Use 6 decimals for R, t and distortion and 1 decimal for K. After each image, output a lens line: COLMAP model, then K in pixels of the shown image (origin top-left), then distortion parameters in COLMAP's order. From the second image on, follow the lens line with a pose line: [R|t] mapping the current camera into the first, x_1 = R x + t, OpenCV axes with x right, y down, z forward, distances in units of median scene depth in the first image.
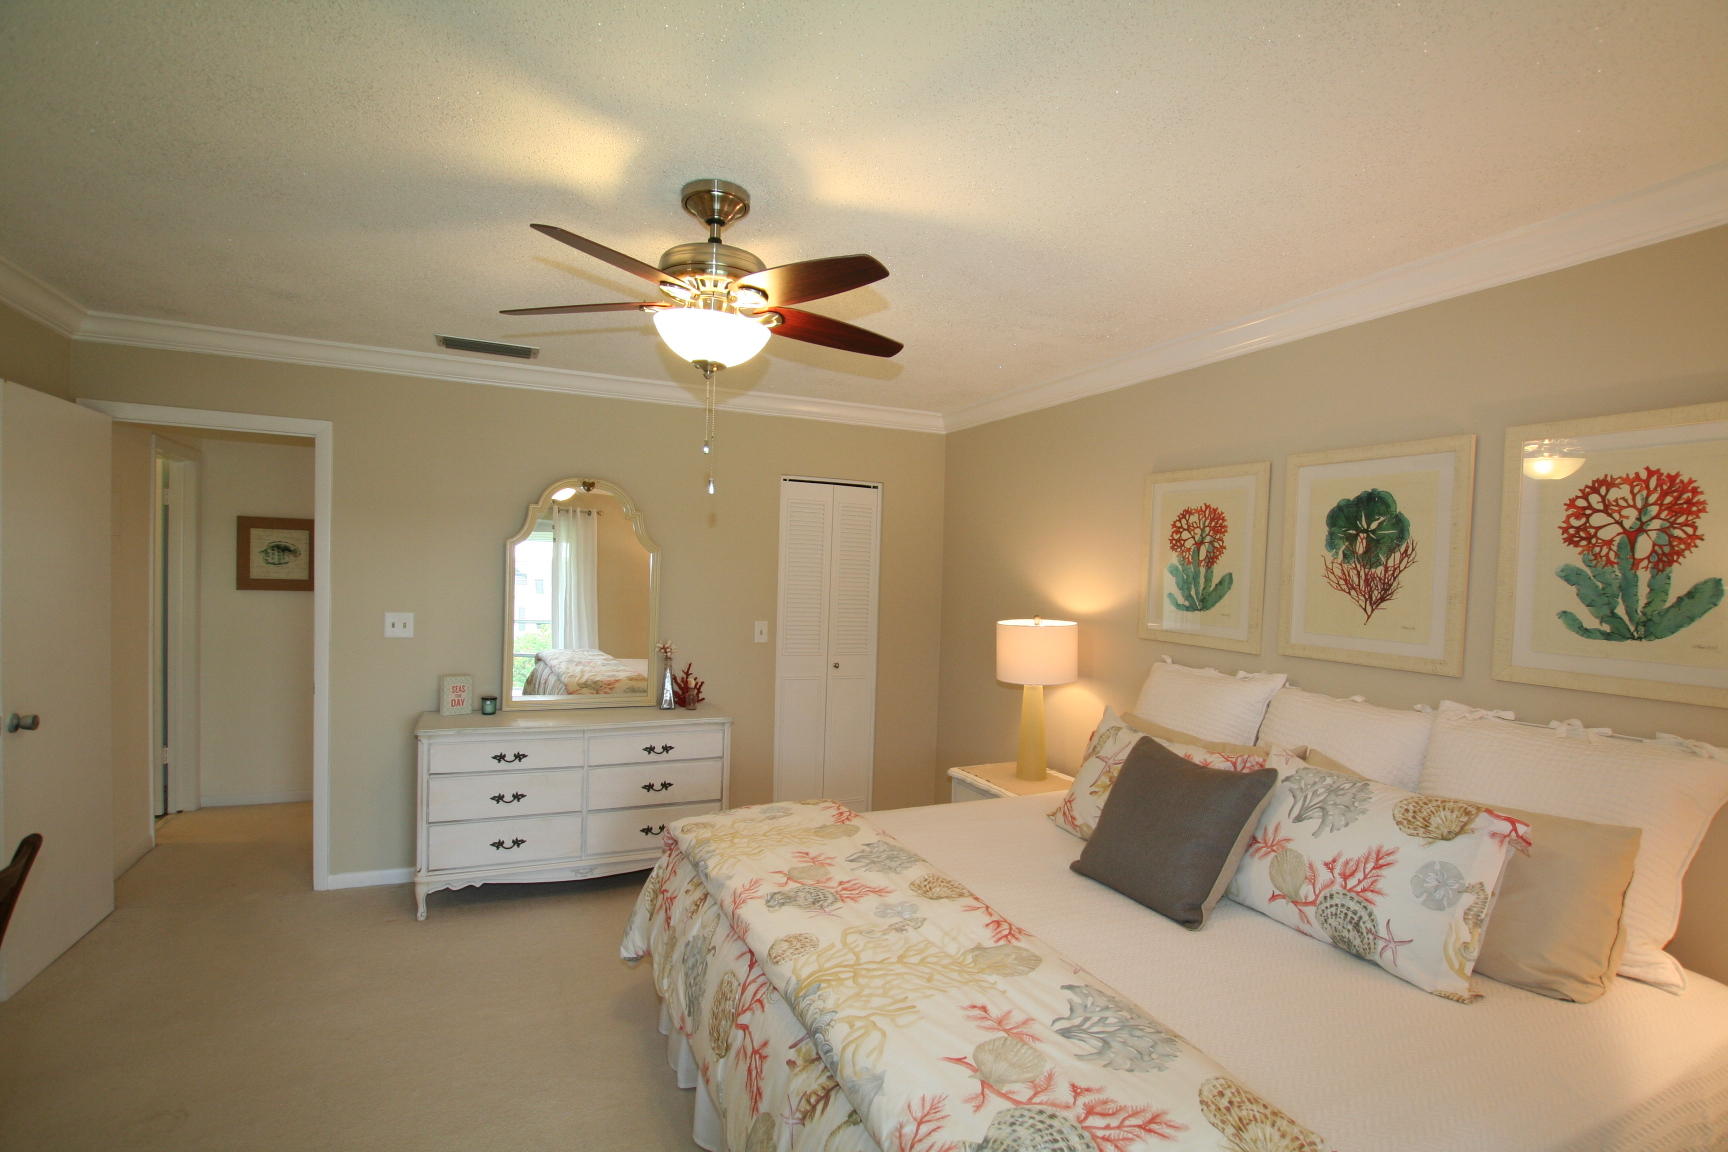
lens RADIAL K [[806.1, 0, 863.5], [0, 806.1, 598.9], [0, 0, 1]] dist [-0.033880, 0.006367]
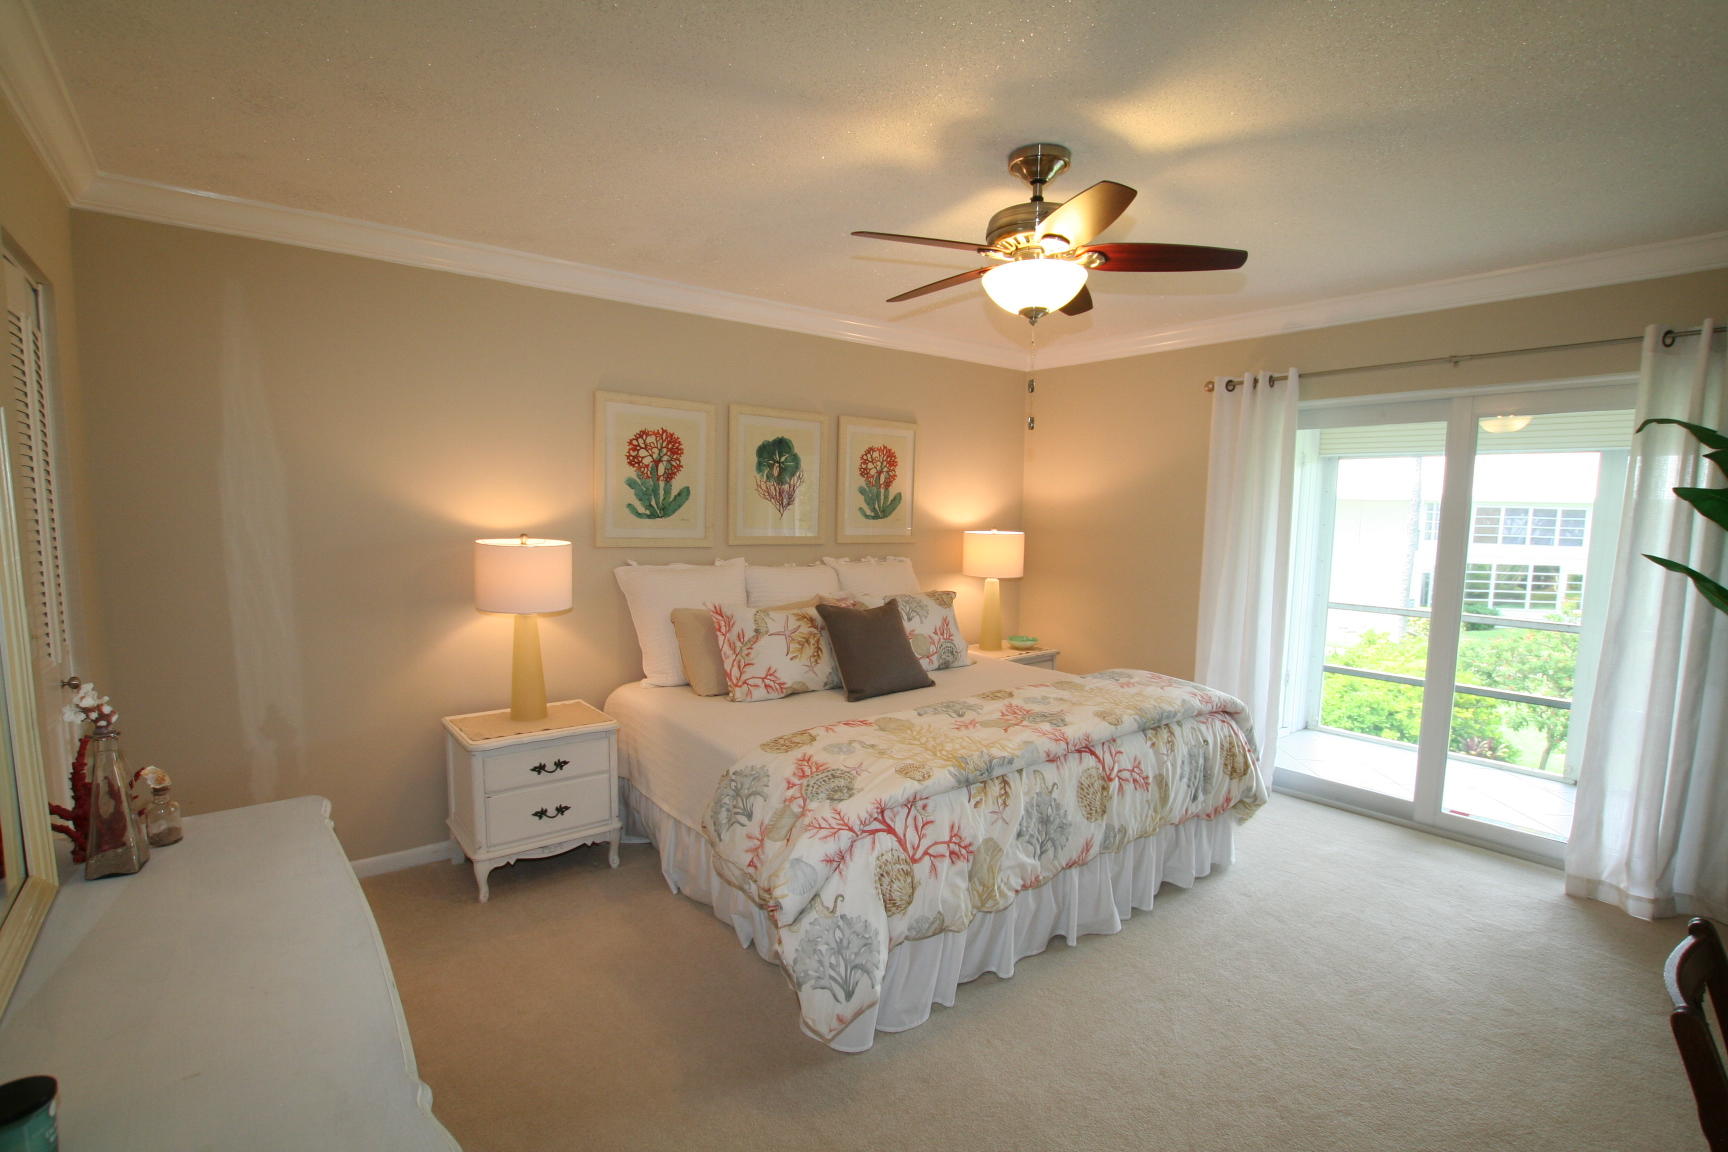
lens RADIAL K [[806.1, 0, 863.5], [0, 806.1, 598.9], [0, 0, 1]] dist [-0.033880, 0.006367]
pose [[-0.232161, -0.143596, 0.962019, -1.018363], [0.006697, 0.988783, 0.149207, -0.052705], [-0.972654, 0.041083, -0.228595, 1.205100]]
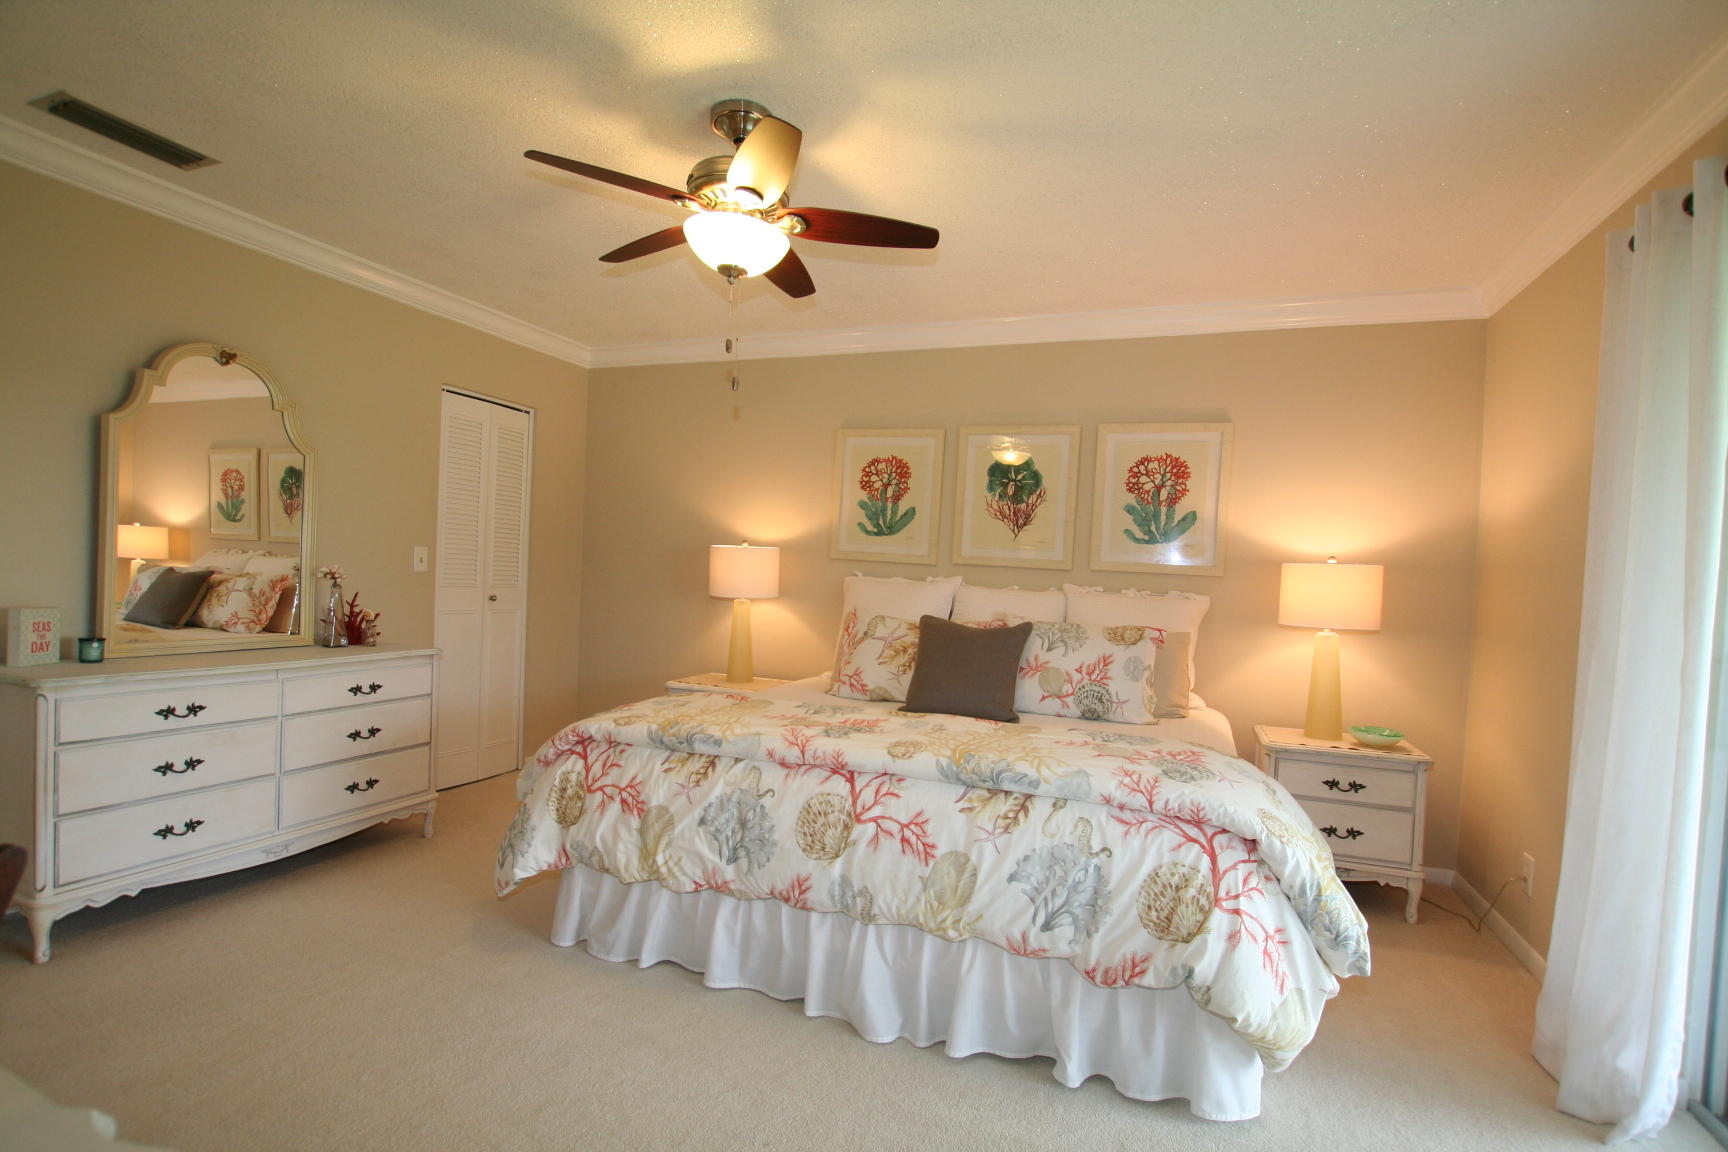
lens RADIAL K [[806.1, 0, 863.5], [0, 806.1, 598.9], [0, 0, 1]] dist [-0.033880, 0.006367]
pose [[0.722941, -0.020066, 0.690618, -0.660647], [-0.003441, 0.999461, 0.032641, 0.094130], [-0.690901, -0.025975, 0.722483, 0.064244]]
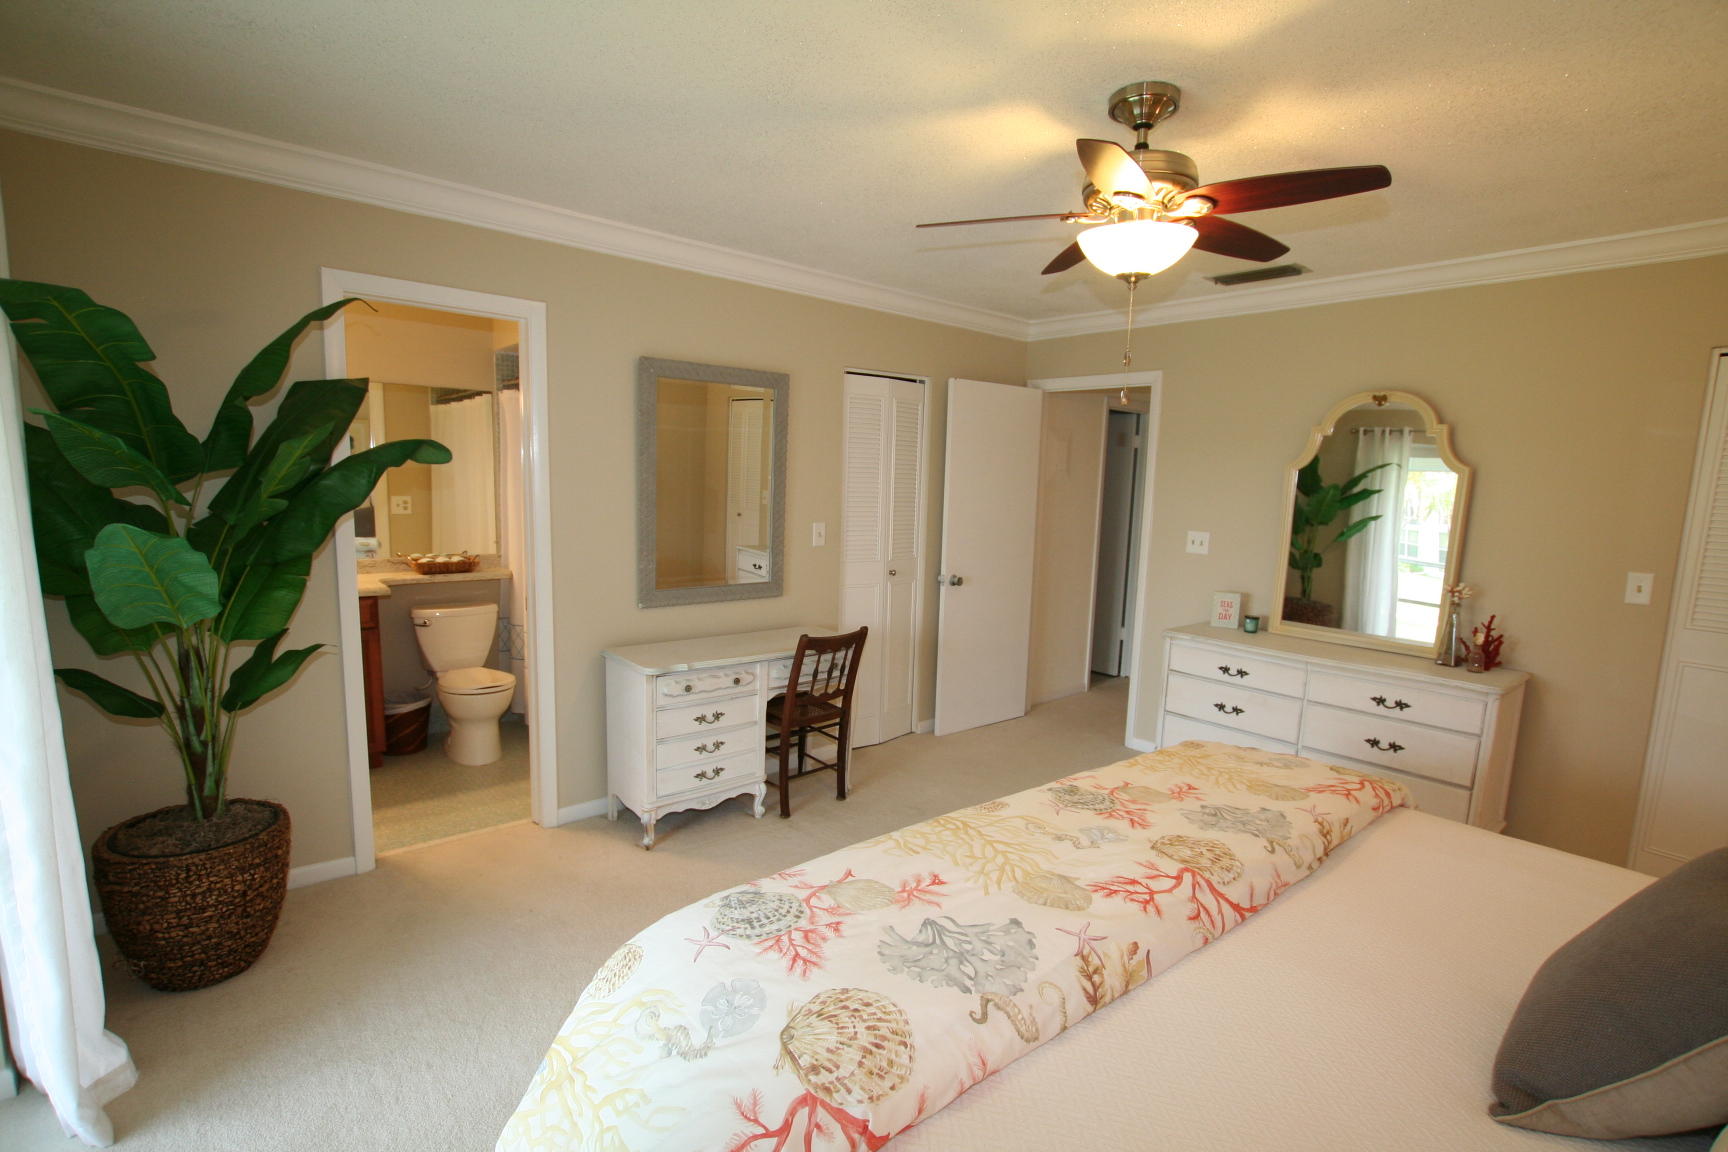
lens RADIAL K [[816.5, 0, 862.3], [0, 816.5, 594.5], [0, 0, 1]] dist [-0.032288, 0.006382]
pose [[0.269948, 0.111524, -0.956395, 0.592139], [-0.048139, 0.993591, 0.102274, 0.015576], [0.961671, 0.018432, 0.273586, 0.319964]]
